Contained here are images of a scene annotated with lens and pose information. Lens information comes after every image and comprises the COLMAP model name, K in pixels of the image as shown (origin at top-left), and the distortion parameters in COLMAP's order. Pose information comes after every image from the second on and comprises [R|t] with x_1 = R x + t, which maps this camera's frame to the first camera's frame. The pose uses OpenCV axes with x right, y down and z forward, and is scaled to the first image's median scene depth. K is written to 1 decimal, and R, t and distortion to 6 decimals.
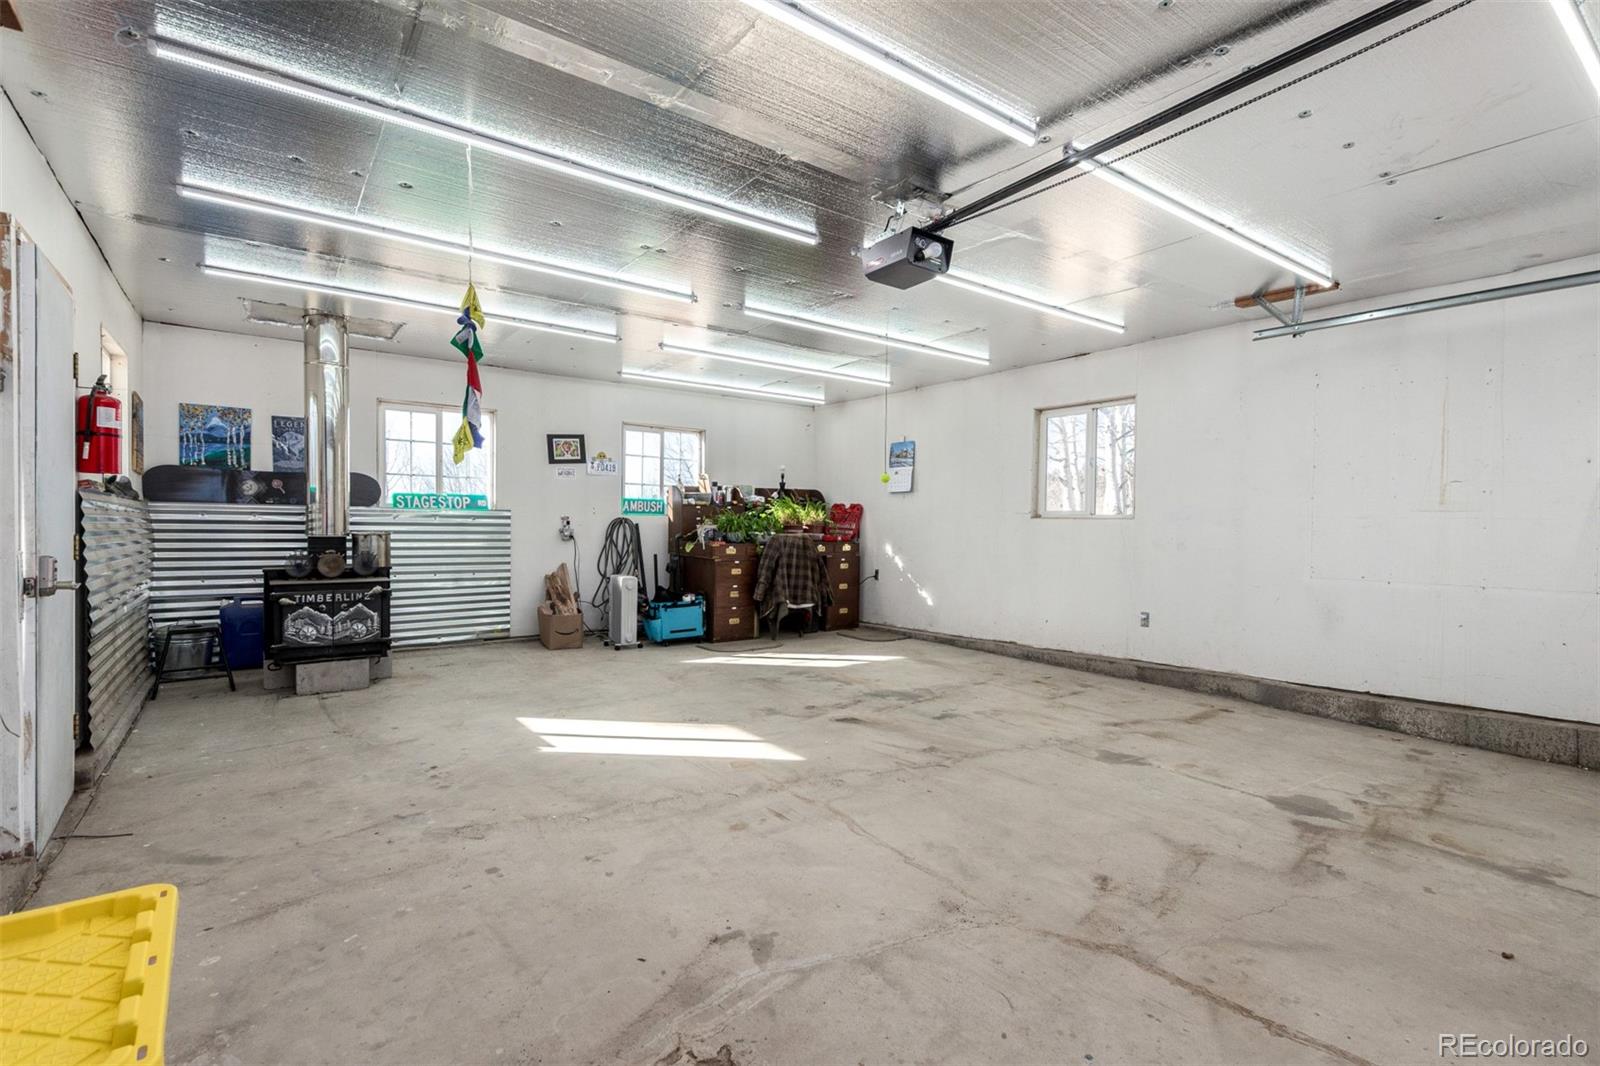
lens RADIAL K [[737.7, 0, 802.3], [0, 737.7, 533.9], [0, 0, 1]] dist [0.005780, -0.000639]
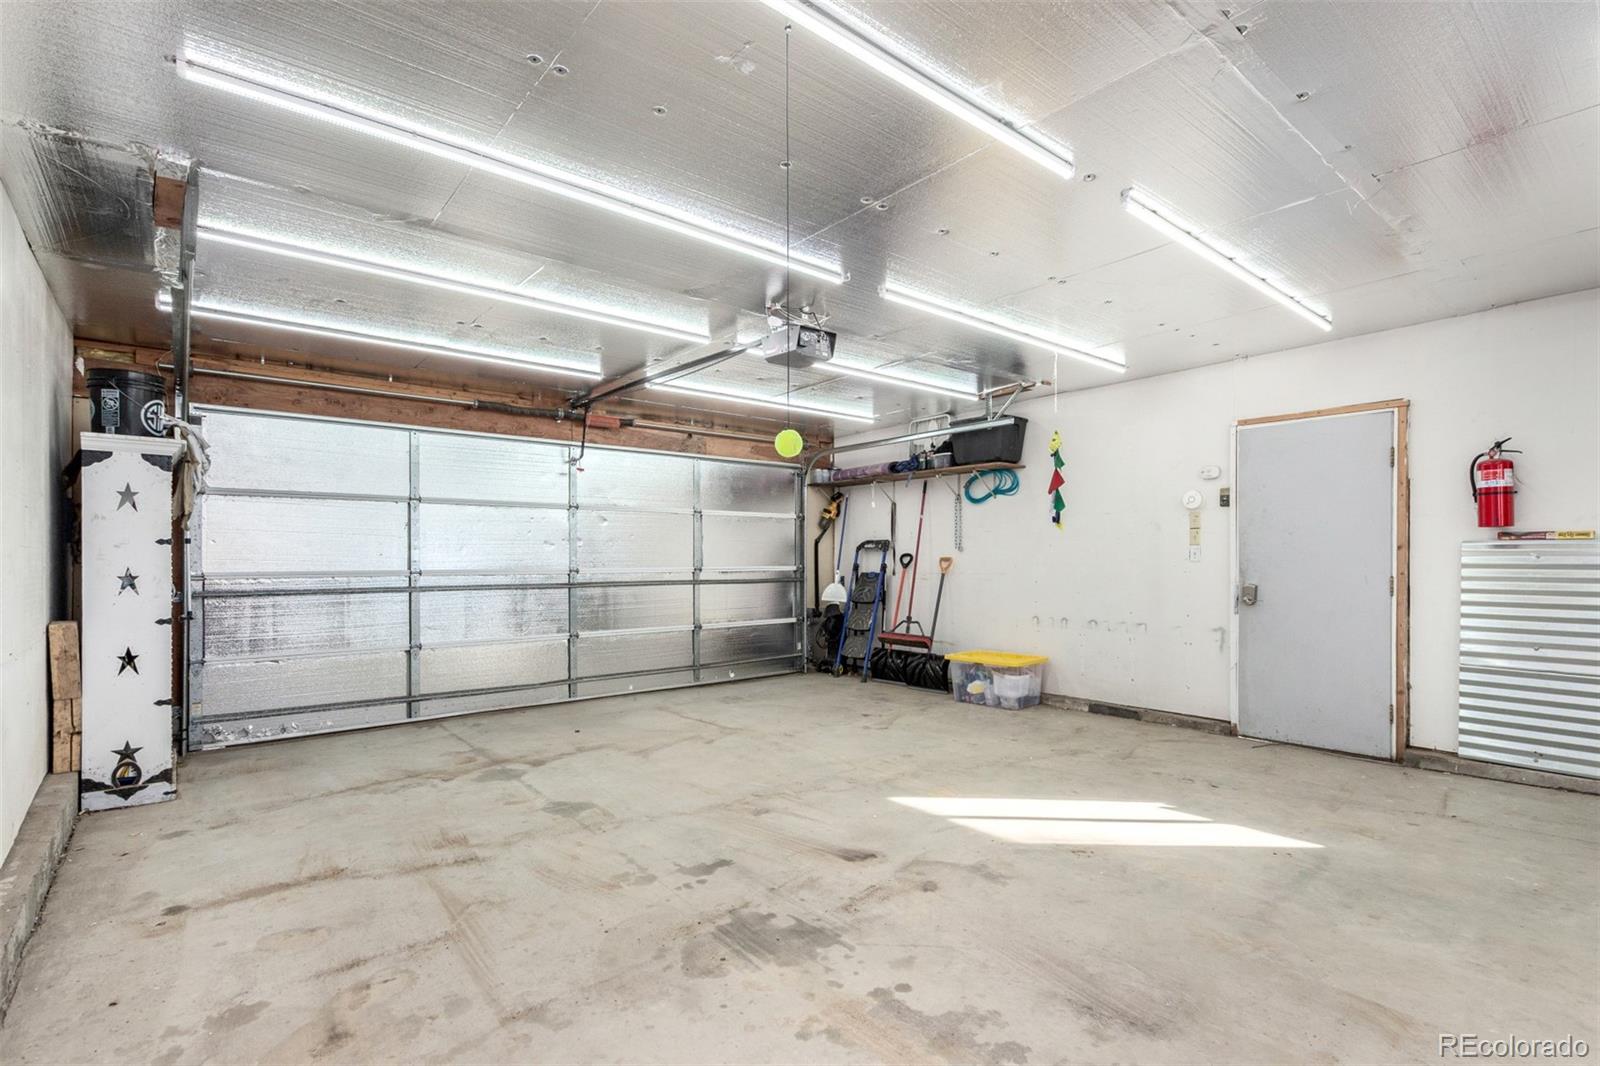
lens RADIAL K [[737.7, 0, 797.2], [0, 737.7, 546.2], [0, 0, 1]] dist [0.005780, -0.000639]
pose [[-0.998392, -0.006979, -0.056253, 0.204730], [-0.006783, 0.999970, -0.003681, -0.040728], [0.056277, -0.003293, -0.998410, 2.163112]]
